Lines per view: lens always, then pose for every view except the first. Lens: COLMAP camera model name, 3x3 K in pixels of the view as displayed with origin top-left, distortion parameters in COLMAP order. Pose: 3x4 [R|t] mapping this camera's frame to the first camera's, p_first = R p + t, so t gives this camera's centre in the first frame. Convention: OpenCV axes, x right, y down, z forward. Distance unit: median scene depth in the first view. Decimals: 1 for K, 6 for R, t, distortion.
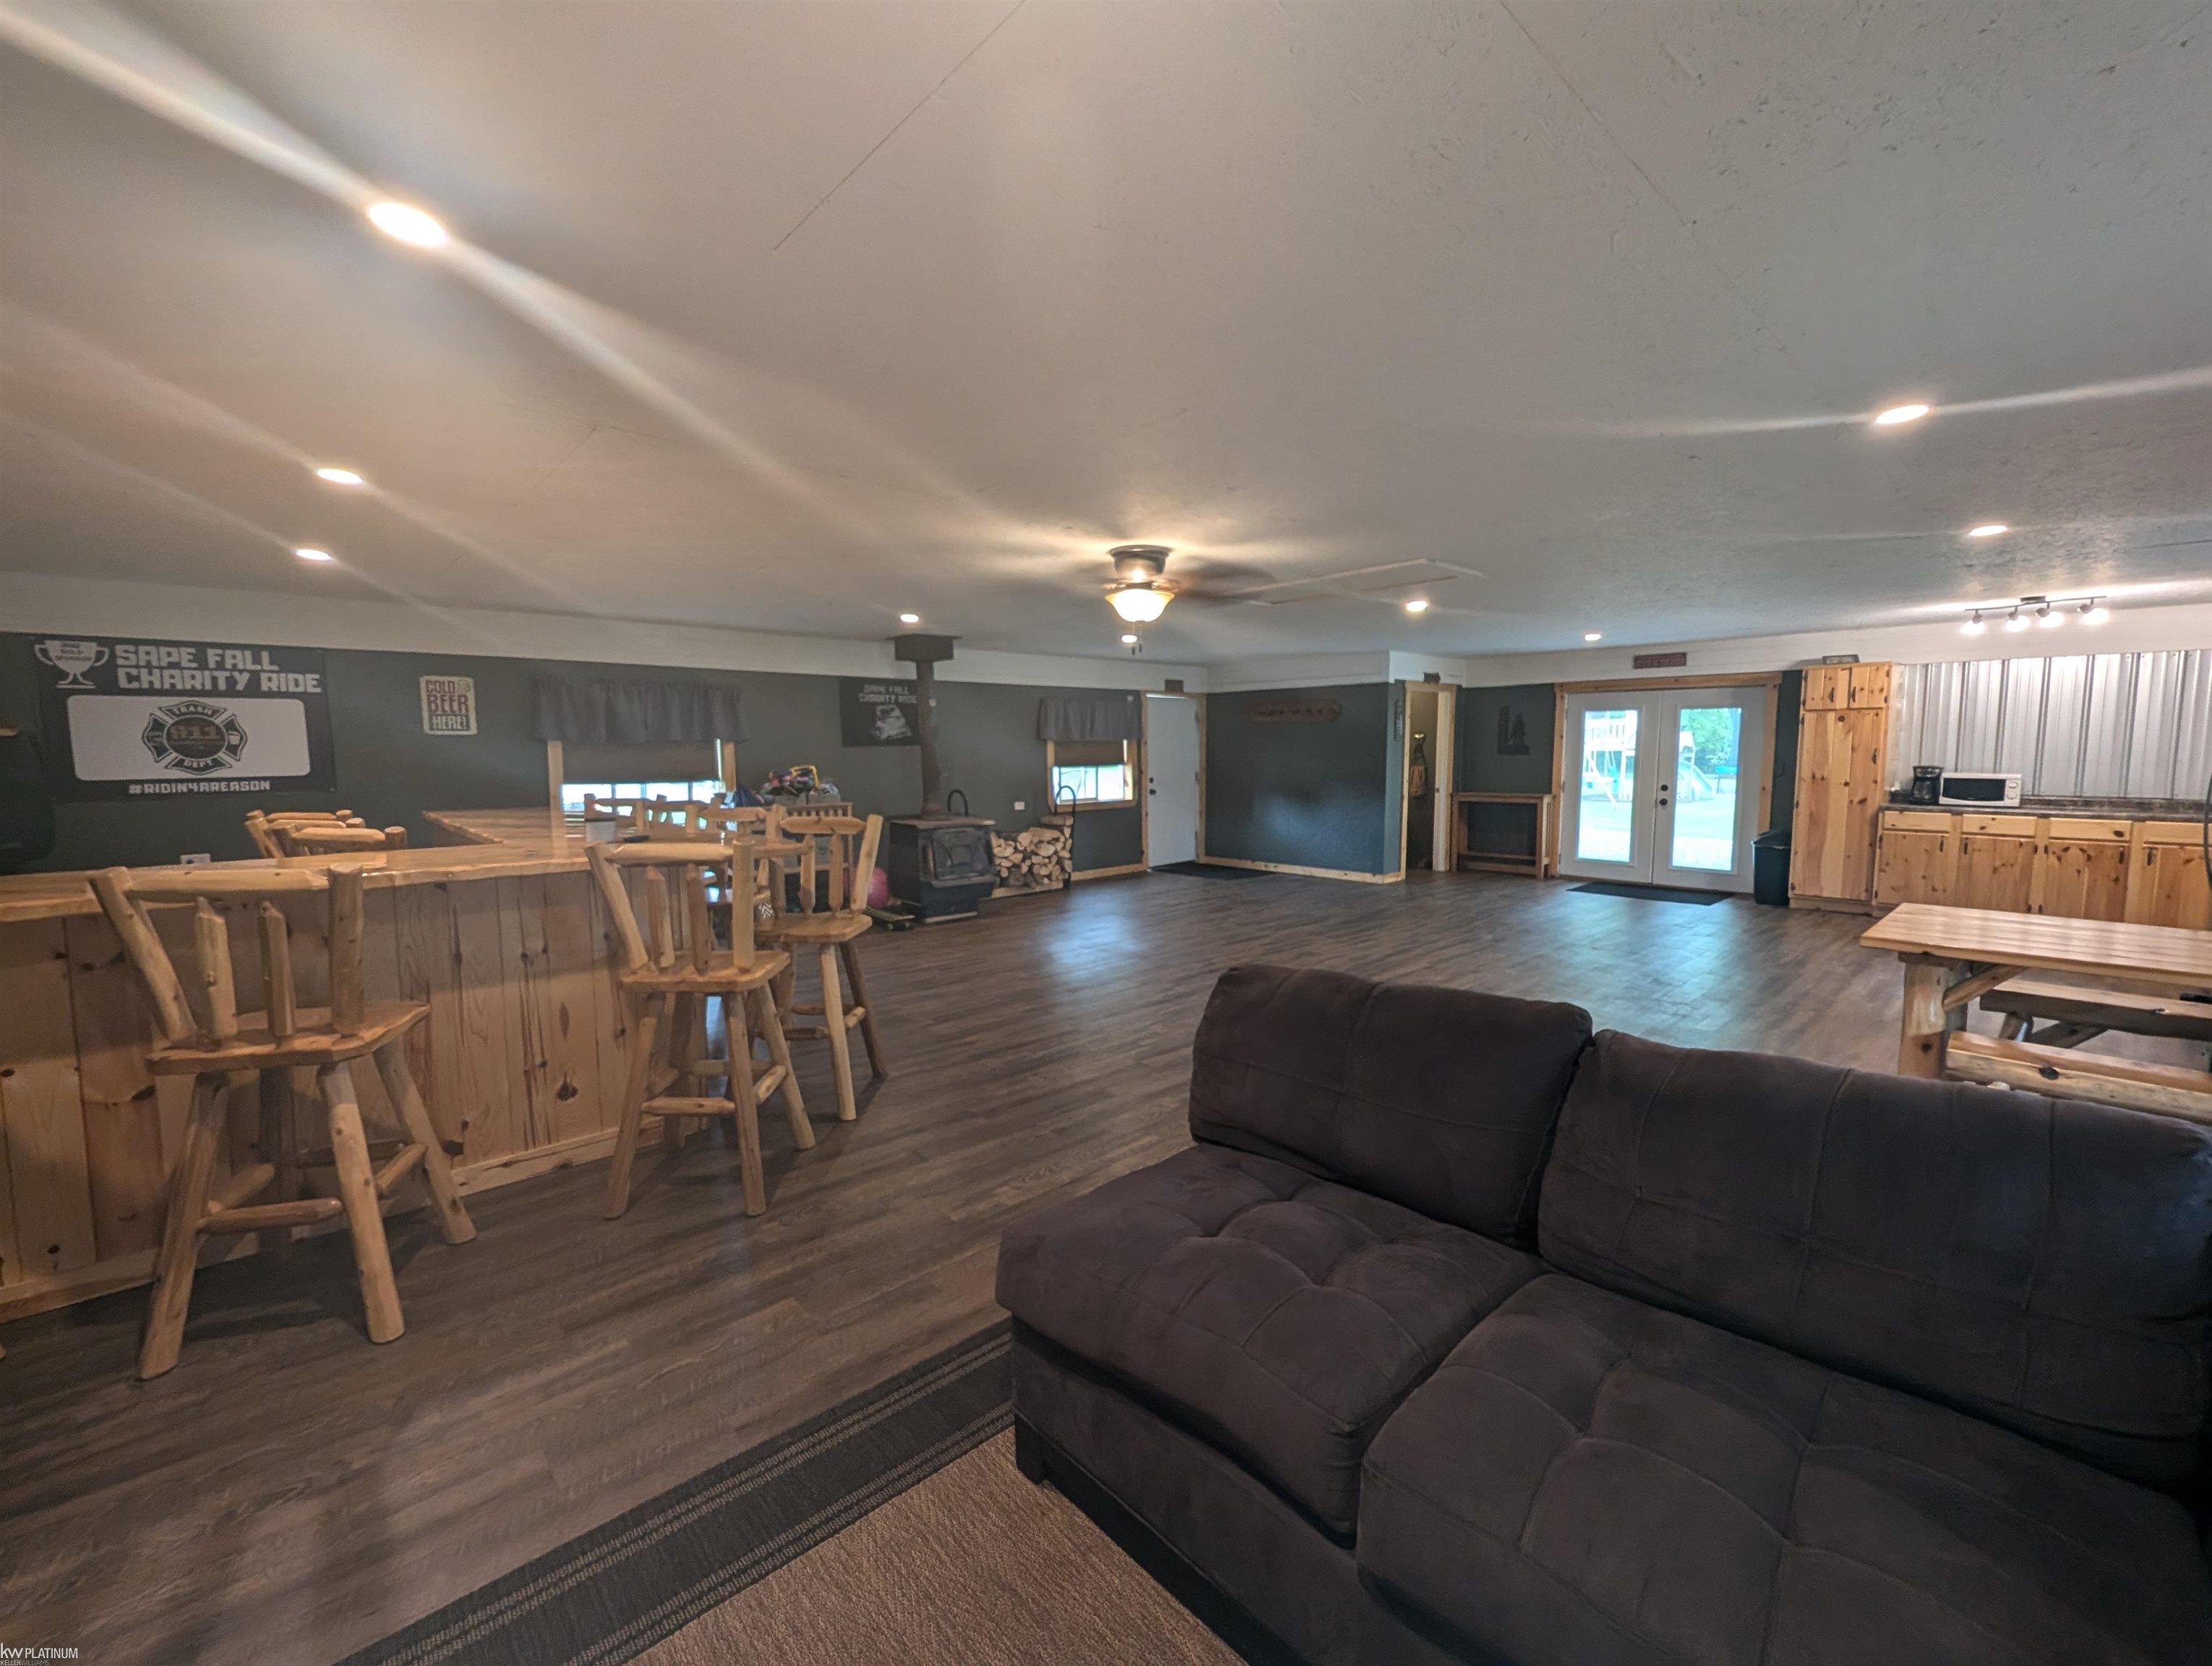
lens RADIAL K [[911.3, 0, 1101.8], [0, 911.3, 829.2], [0, 0, 1]] dist [0.002440, -0.000823]
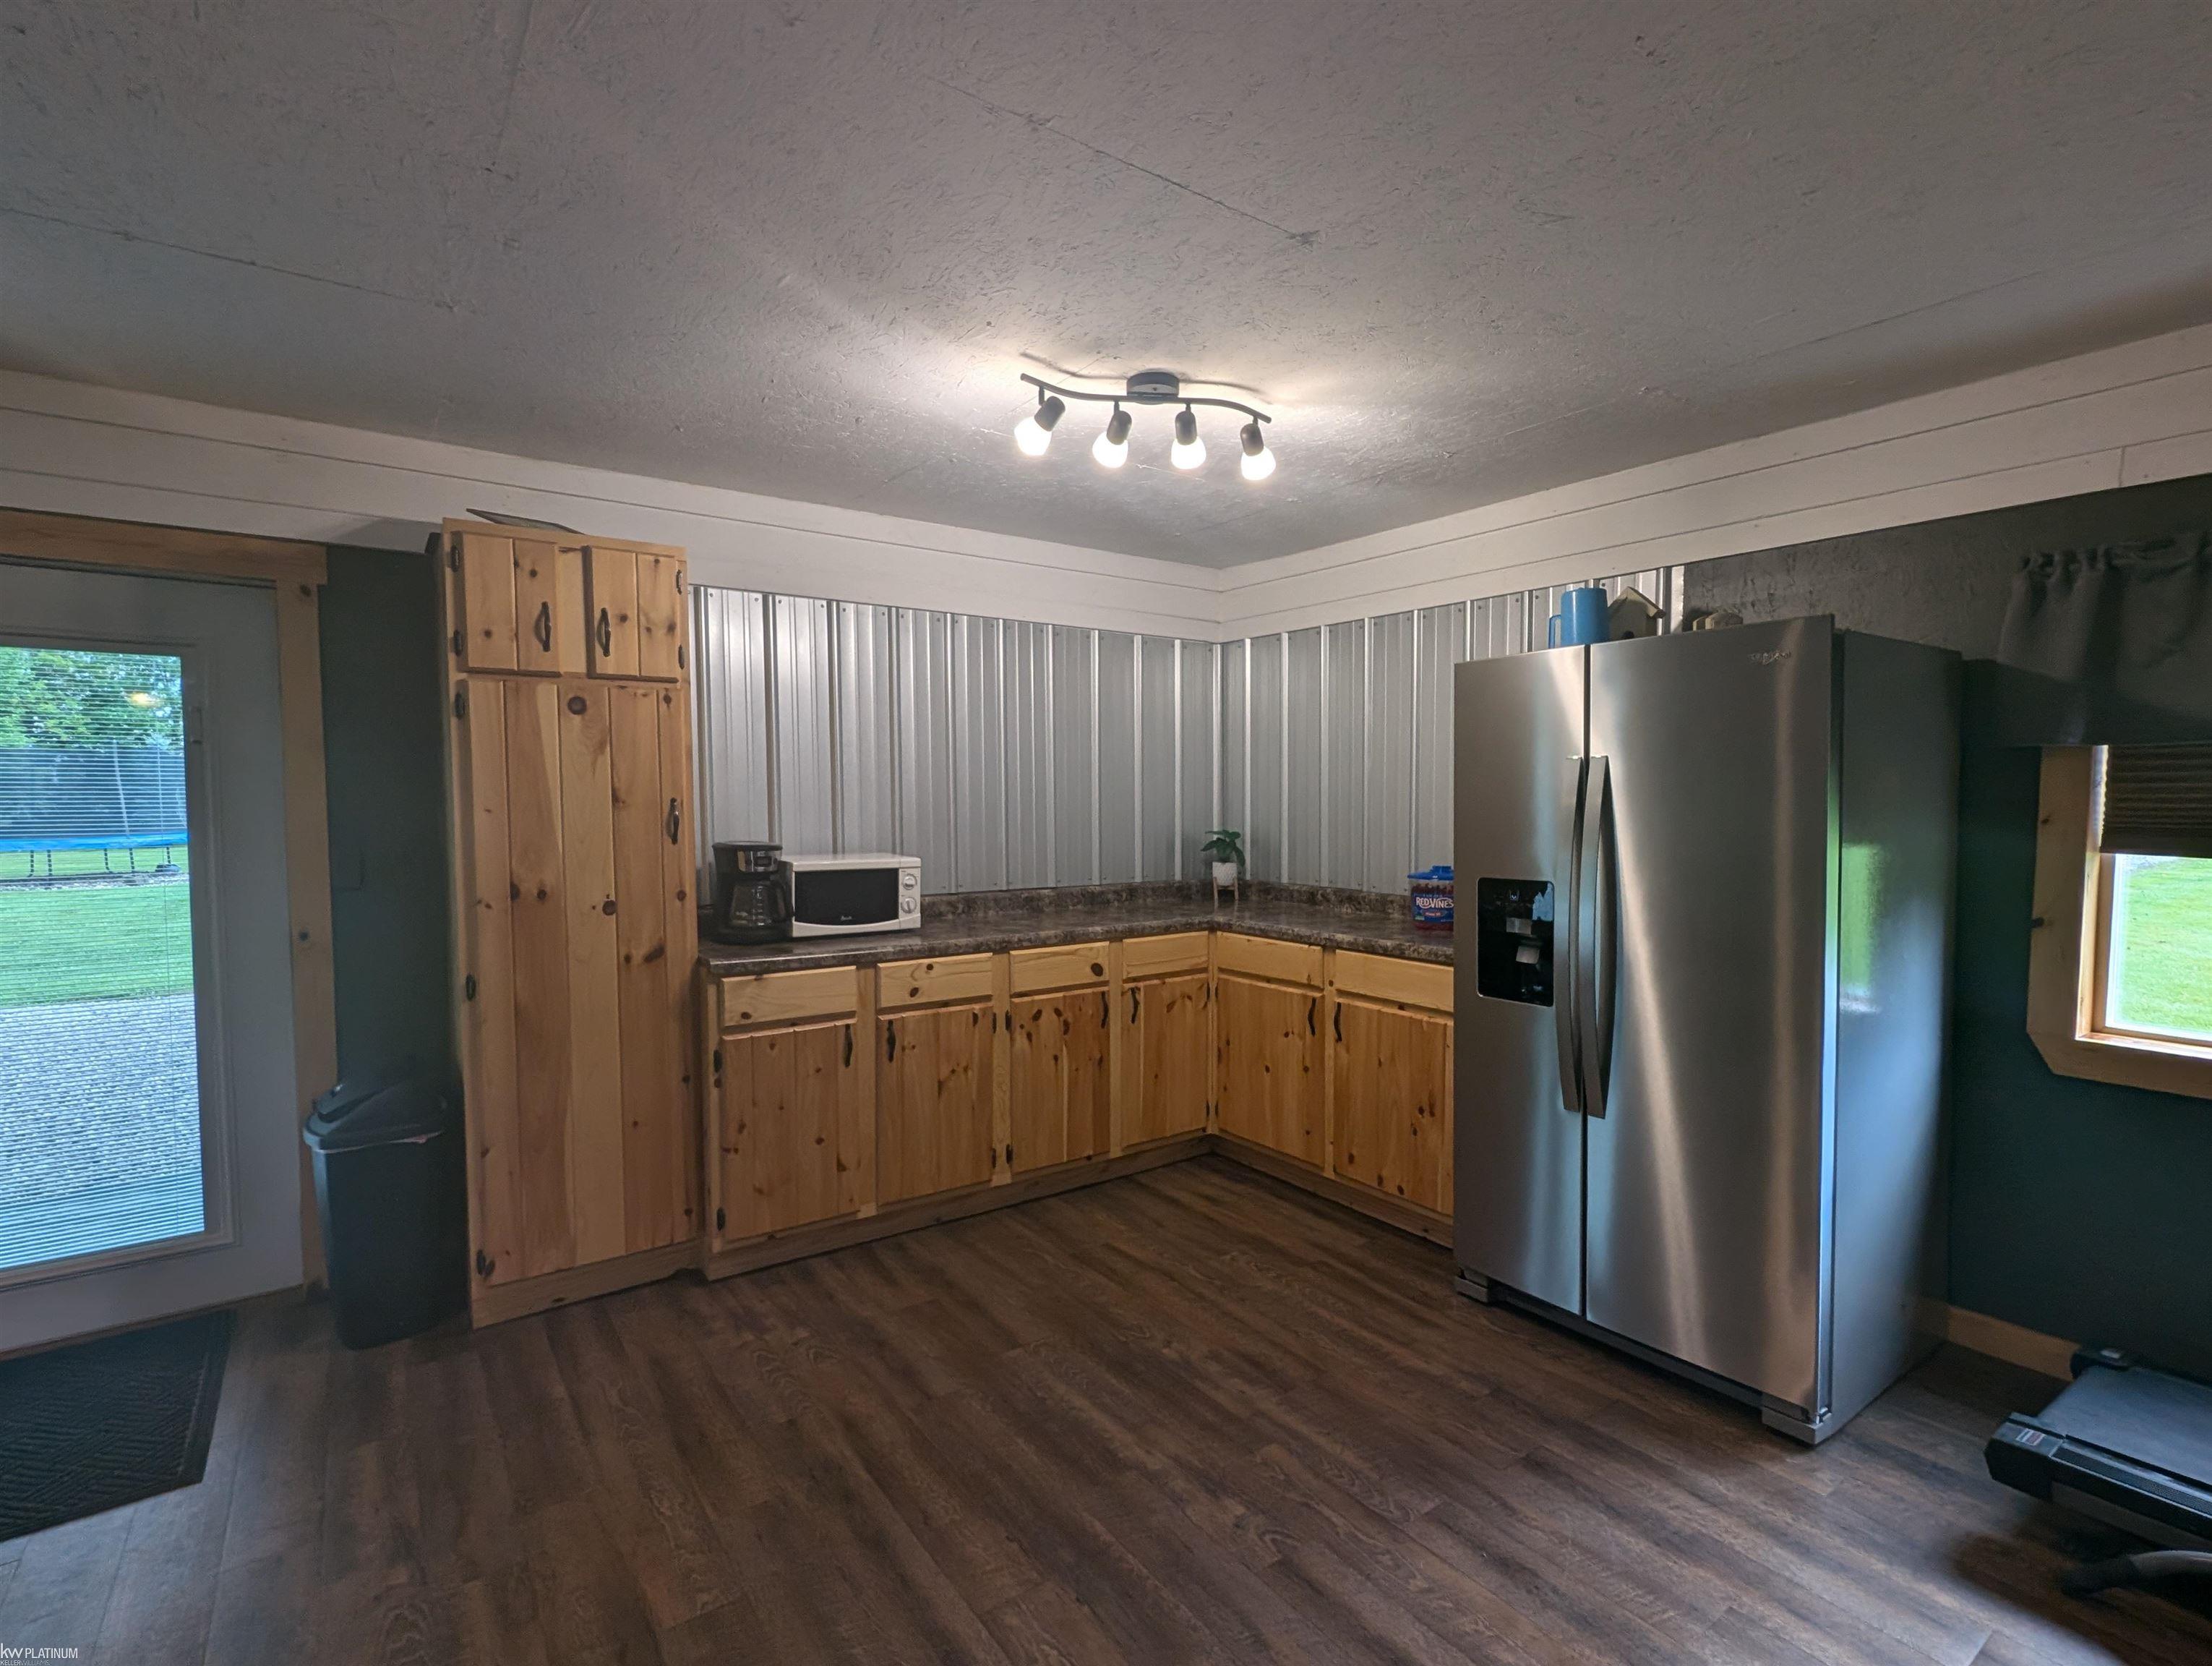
lens RADIAL K [[1040.8, 0, 1101.5], [0, 1040.8, 850.4], [0, 0, 1]] dist [0.000229, -0.000389]
pose [[0.124714, -0.043599, 0.991234, 0.481720], [0.094002, 0.995060, 0.031940, -0.066385], [-0.987730, 0.089194, 0.128196, 0.793695]]
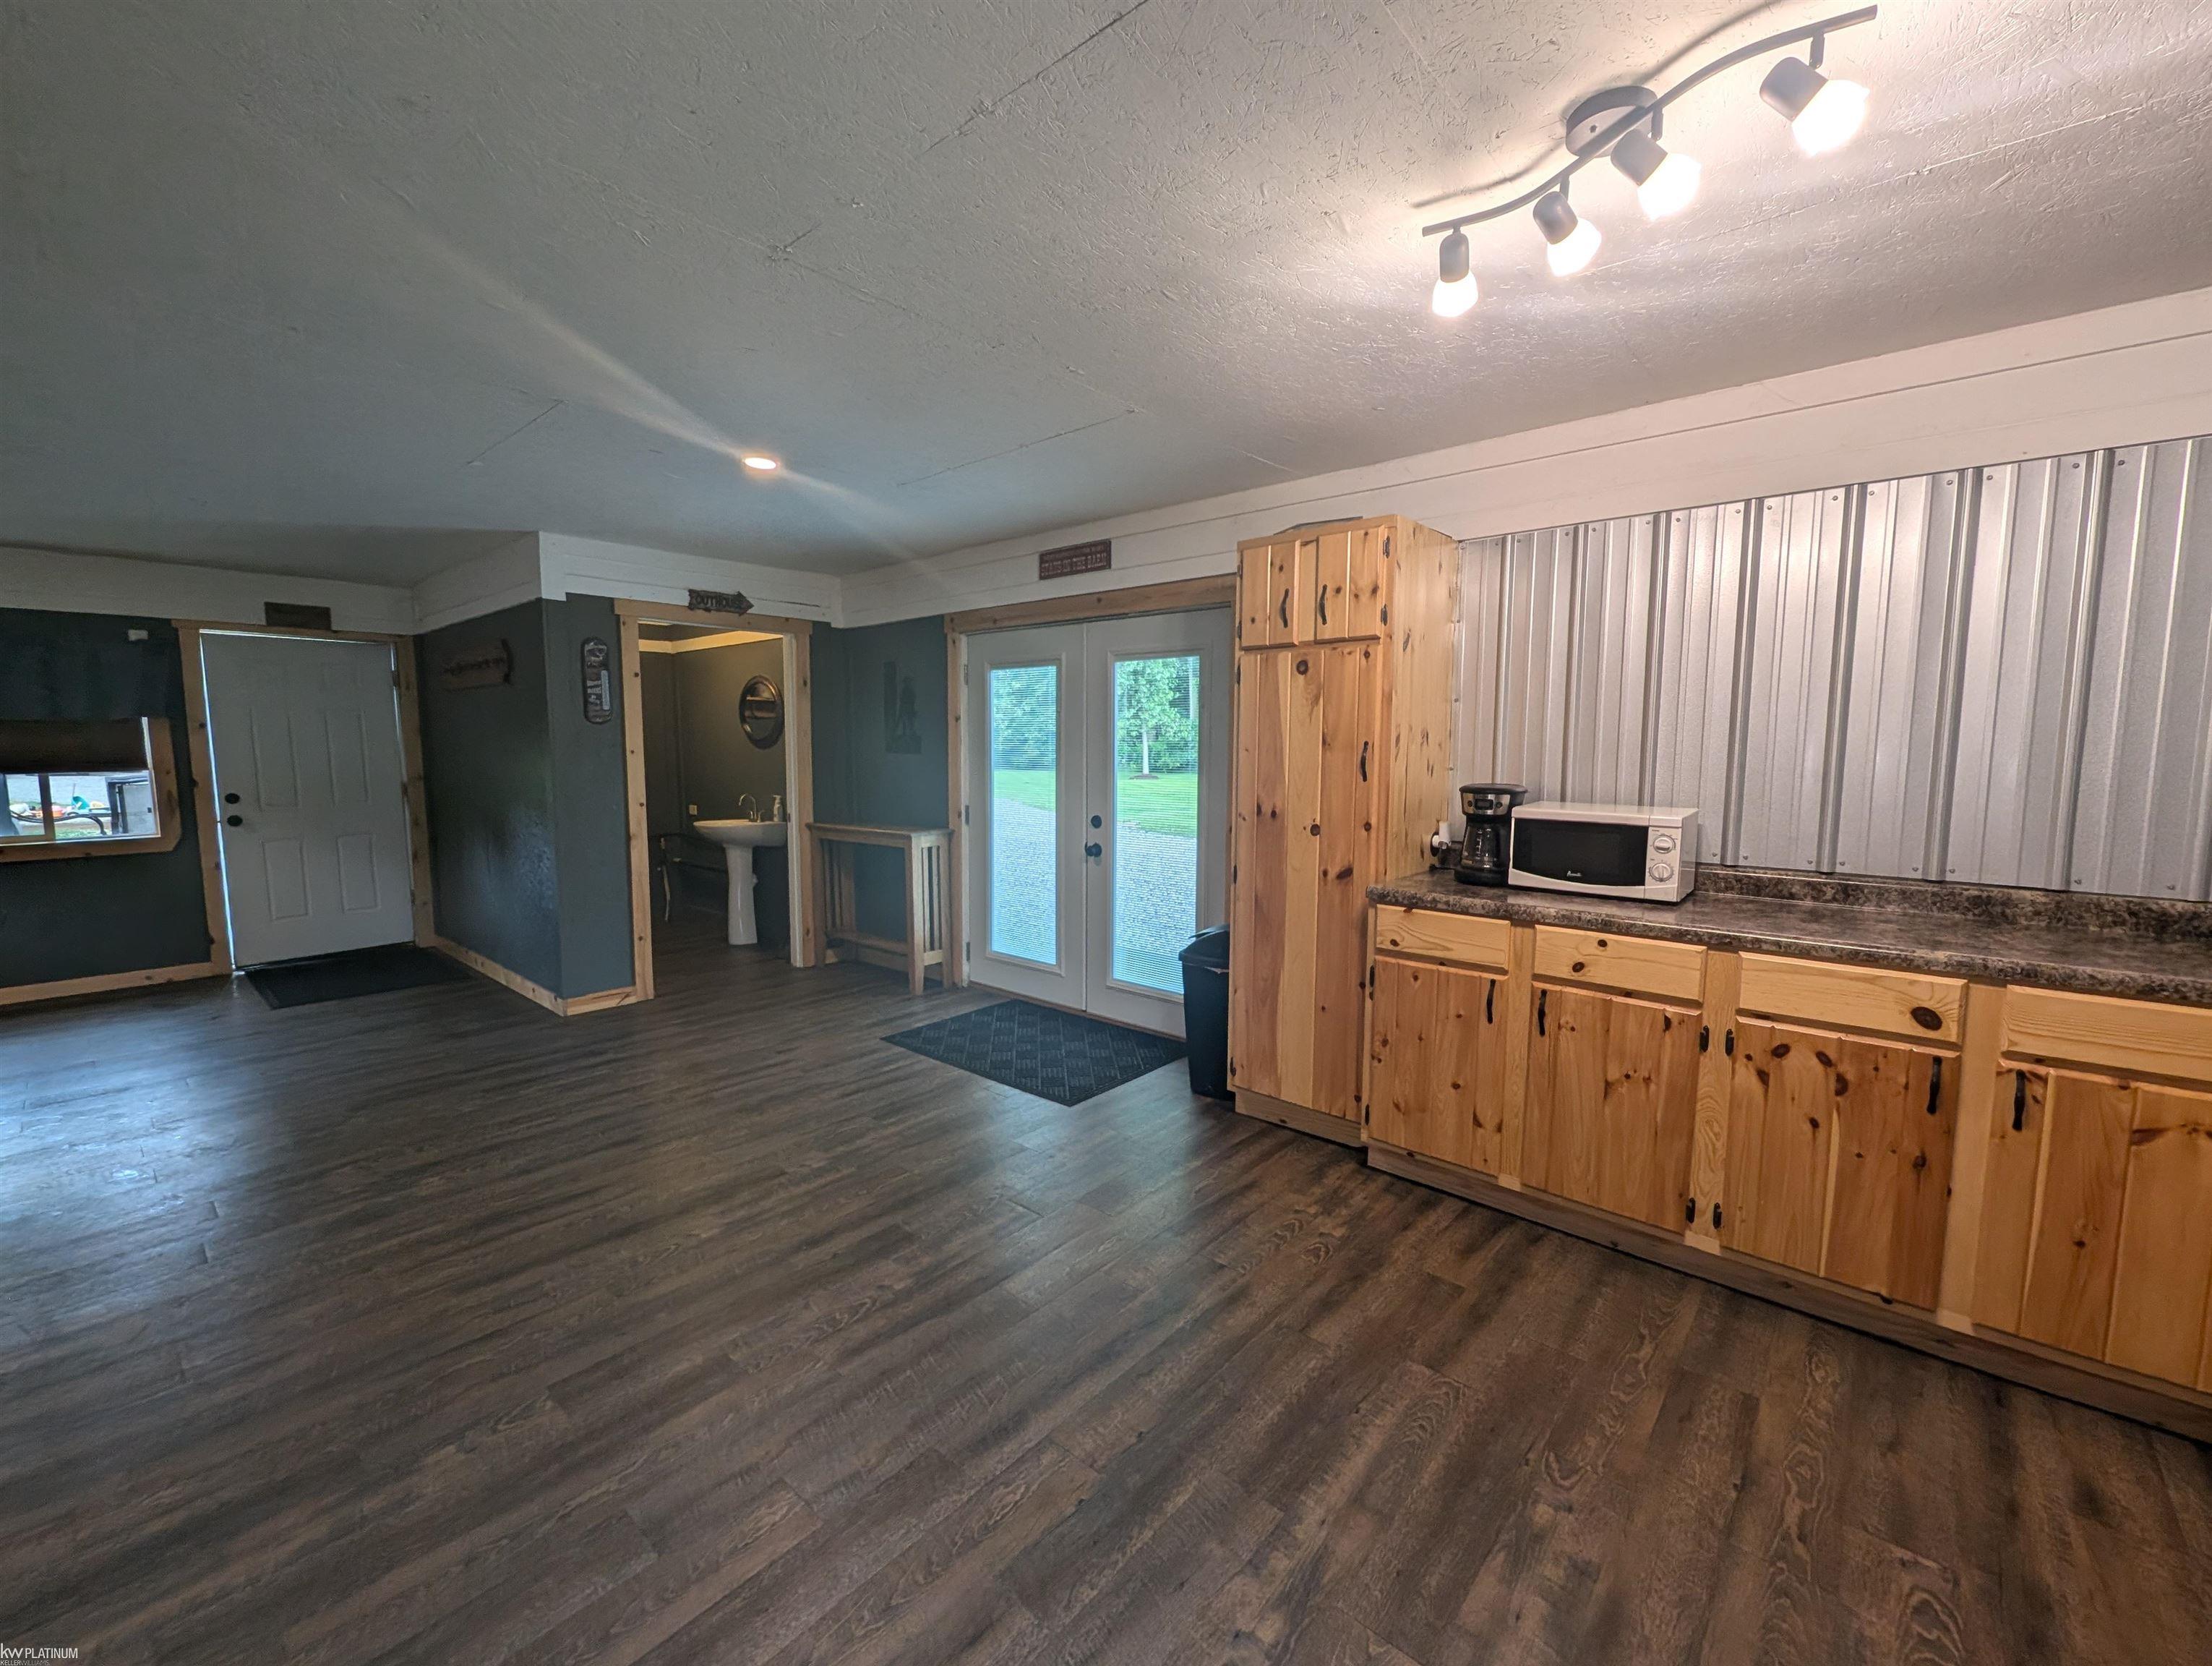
lens RADIAL K [[911.3, 0, 1098.5], [0, 911.3, 833.2], [0, 0, 1]] dist [0.002440, -0.000823]
pose [[0.994445, -0.003543, 0.105198, 0.692927], [0.002779, 0.999969, 0.007408, -0.052312], [-0.105221, -0.007074, 0.994424, 0.623714]]
